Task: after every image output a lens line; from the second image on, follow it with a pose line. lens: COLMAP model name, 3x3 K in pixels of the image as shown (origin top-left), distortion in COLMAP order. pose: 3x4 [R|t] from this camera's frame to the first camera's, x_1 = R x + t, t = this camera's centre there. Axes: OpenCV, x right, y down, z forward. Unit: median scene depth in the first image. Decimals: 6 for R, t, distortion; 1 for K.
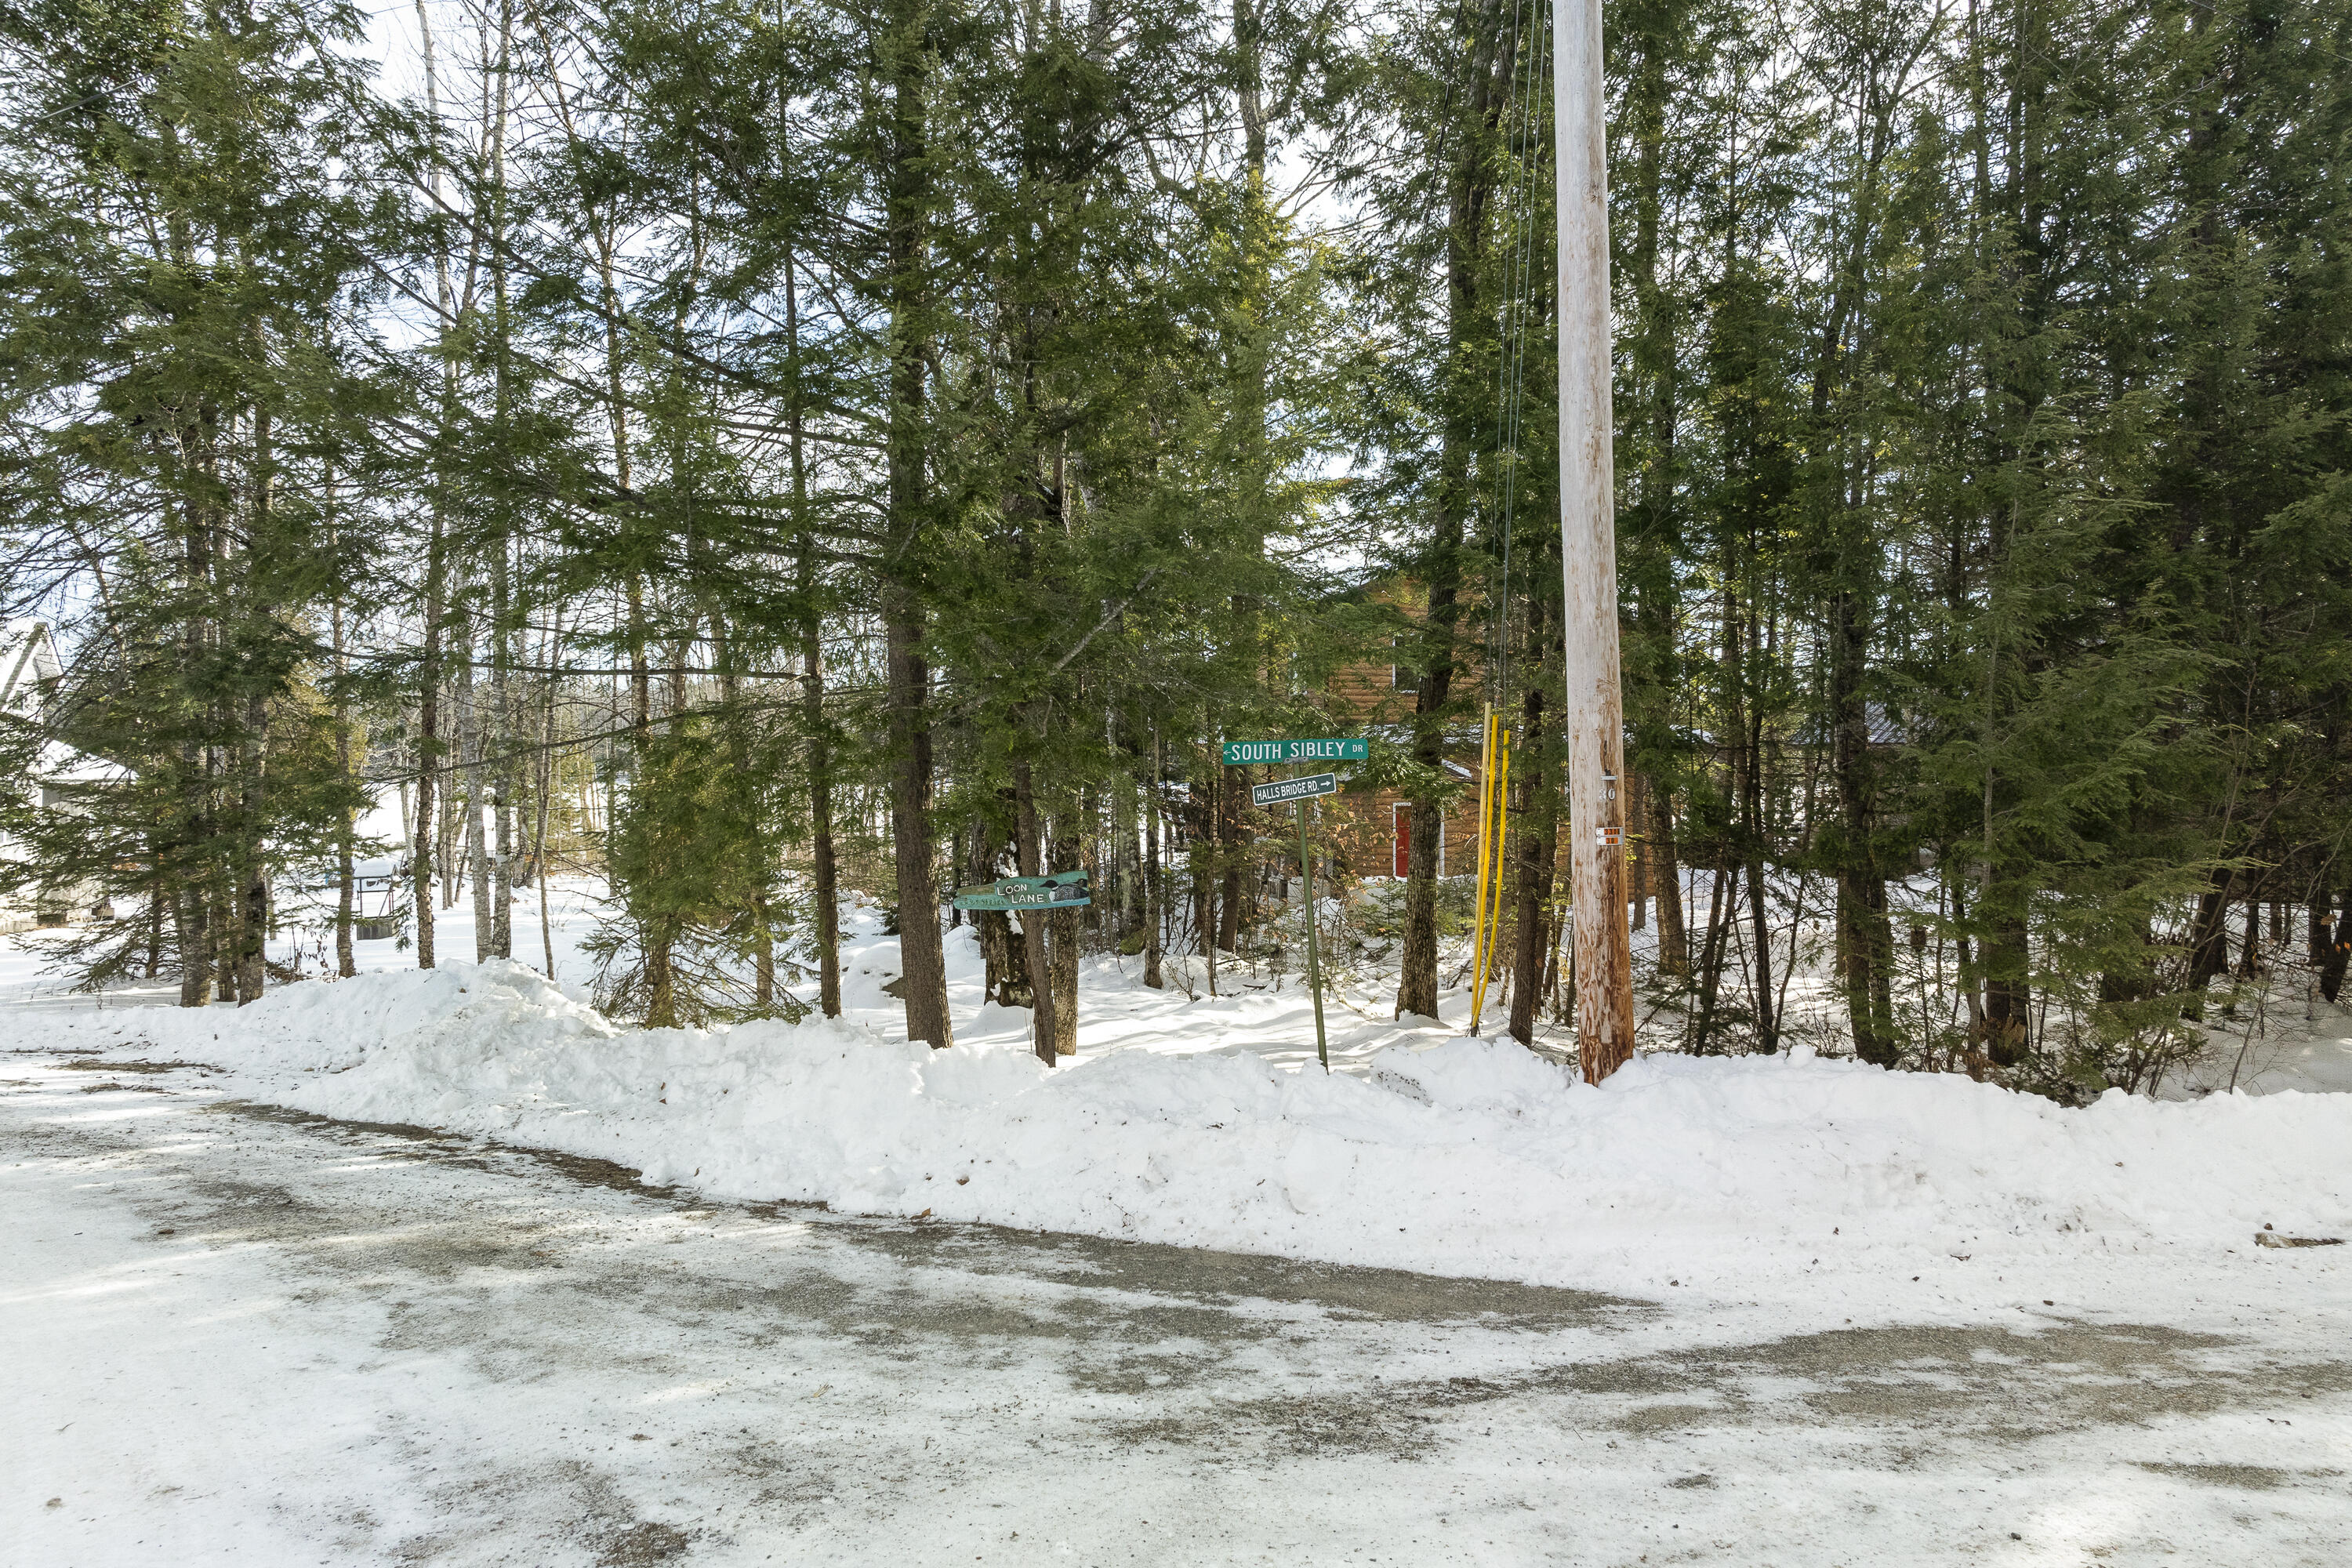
lens RADIAL K [[1622.9, 0, 1166.6], [0, 1622.9, 774.1], [0, 0, 1]] dist [-0.012863, -0.005377]
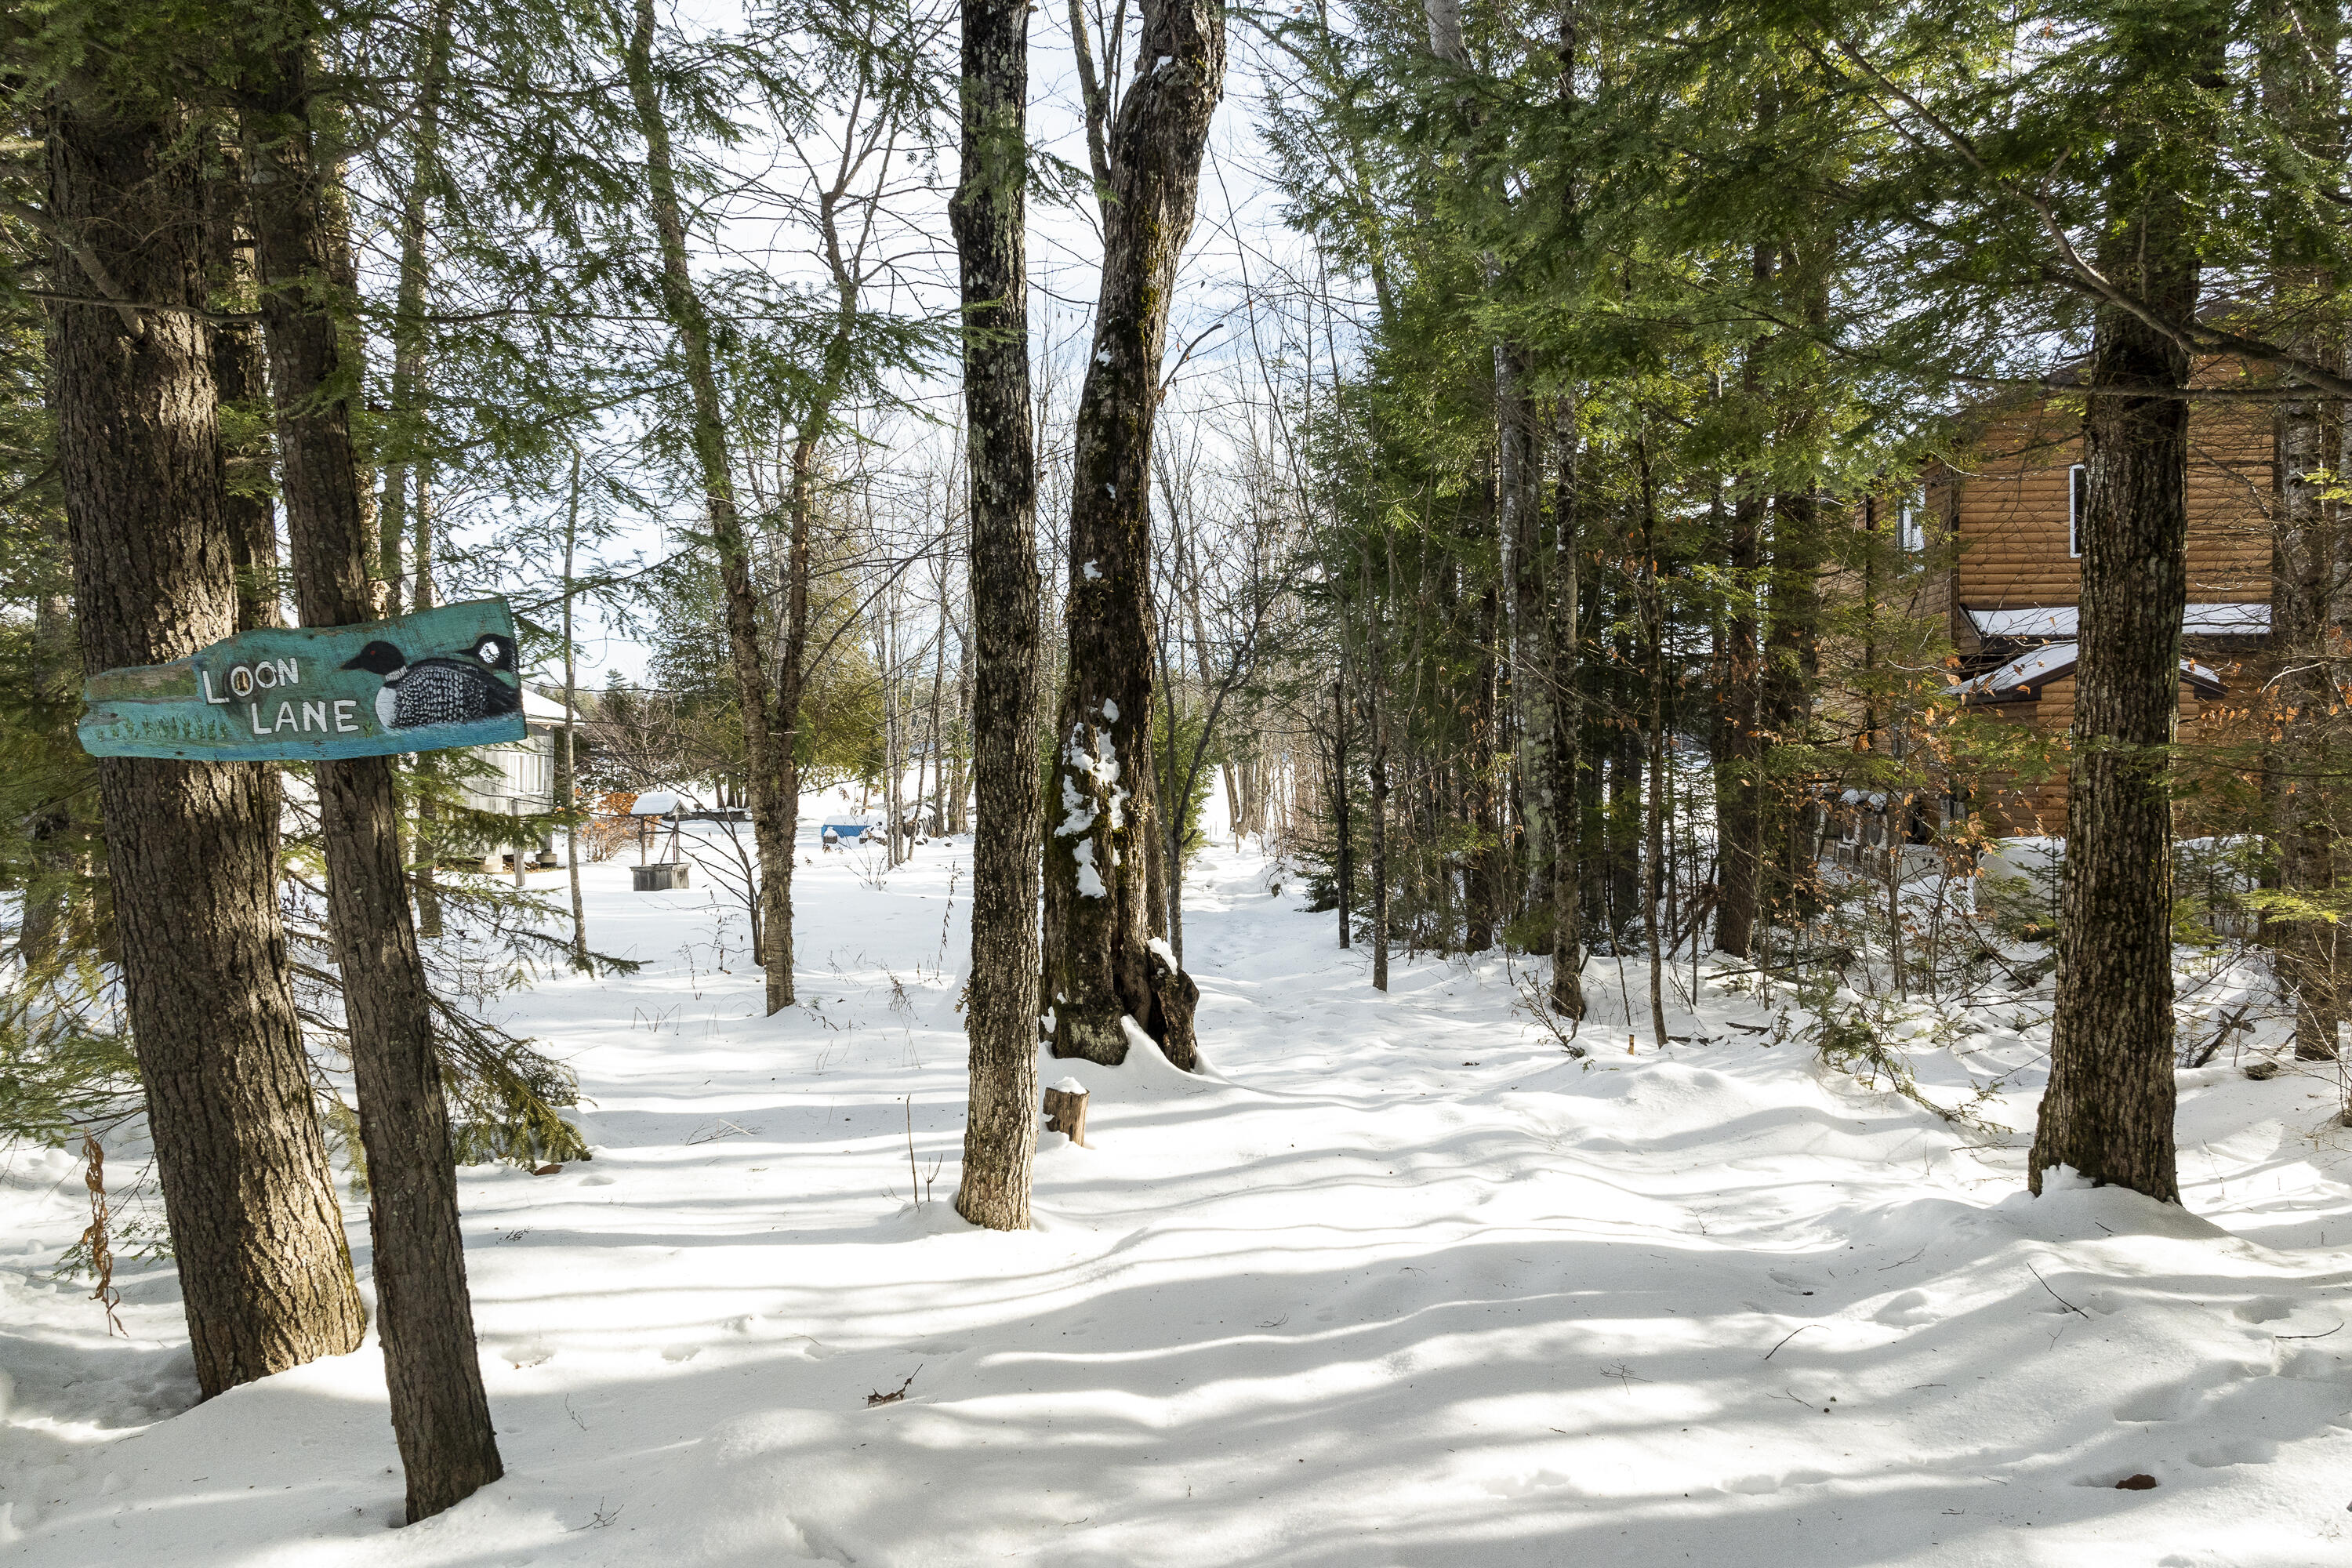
lens RADIAL K [[1622.9, 0, 1166.6], [0, 1622.9, 774.1], [0, 0, 1]] dist [-0.012863, -0.005377]
pose [[0.928161, 0.005743, -0.372135, 0.092341], [-0.002203, 0.999948, 0.009937, 0.058616], [0.372173, -0.008403, 0.928125, 0.579934]]
